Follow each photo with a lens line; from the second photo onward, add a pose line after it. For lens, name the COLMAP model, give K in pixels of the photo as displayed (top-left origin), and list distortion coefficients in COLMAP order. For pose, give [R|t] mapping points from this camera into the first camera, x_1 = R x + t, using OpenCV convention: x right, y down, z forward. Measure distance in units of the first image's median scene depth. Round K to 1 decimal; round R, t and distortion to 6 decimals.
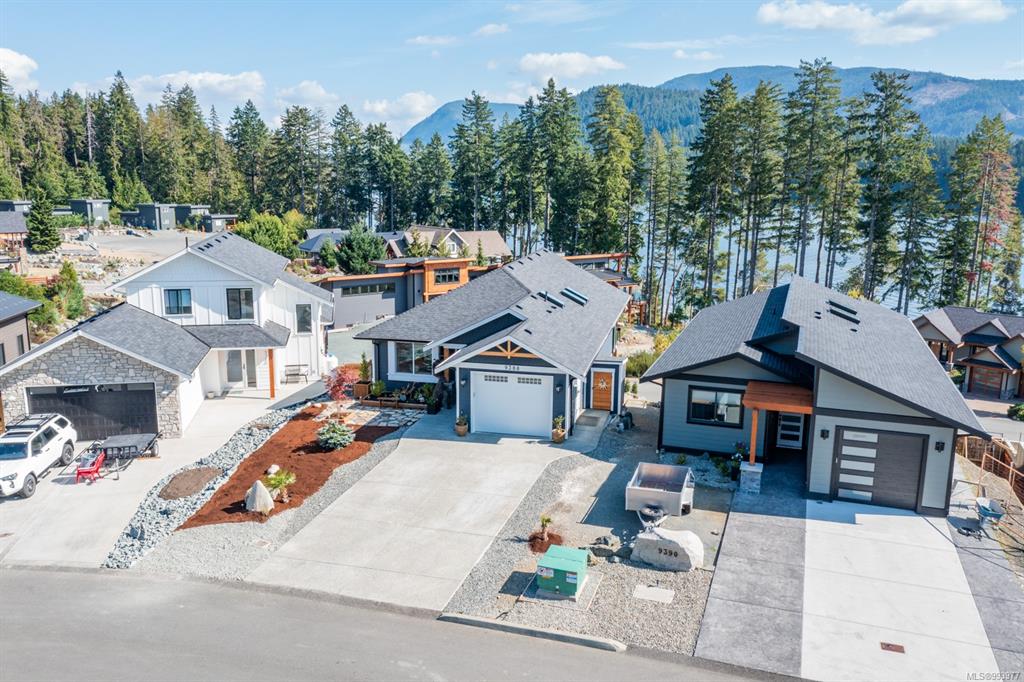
lens RADIAL K [[811.5, 0, 512.0], [0, 811.5, 341.0], [0, 0, 1]] dist [0.003942, -0.004581]
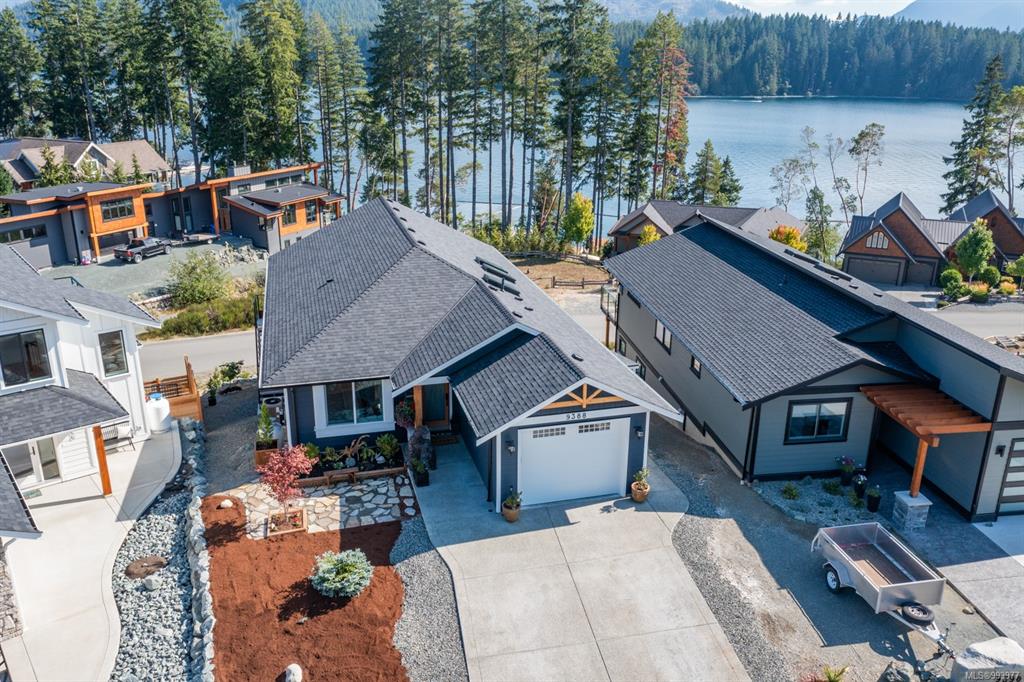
lens RADIAL K [[811.0, 0, 512.0], [0, 811.0, 341.0], [0, 0, 1]] dist [0.002127, 0.004842]
pose [[0.885117, -0.156044, 0.438427, -0.103987], [0.093315, 0.982485, 0.161295, -0.044852], [-0.455917, -0.101853, 0.884175, 0.118731]]
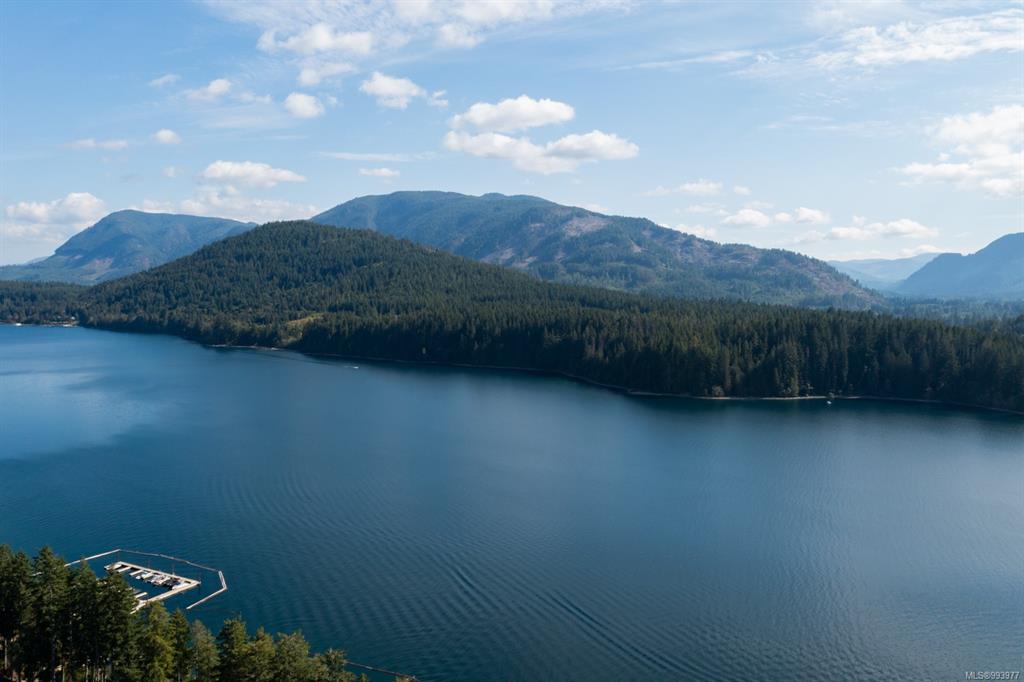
lens RADIAL K [[812.2, 0, 512.6], [0, 812.2, 343.2], [0, 0, 1]] dist [-0.000906, 0.004445]
pose [[0.930647, -0.028405, 0.364815, 0.245641], [0.074167, 0.990932, -0.112045, -0.679240], [-0.358324, 0.131331, 0.924314, -0.520280]]
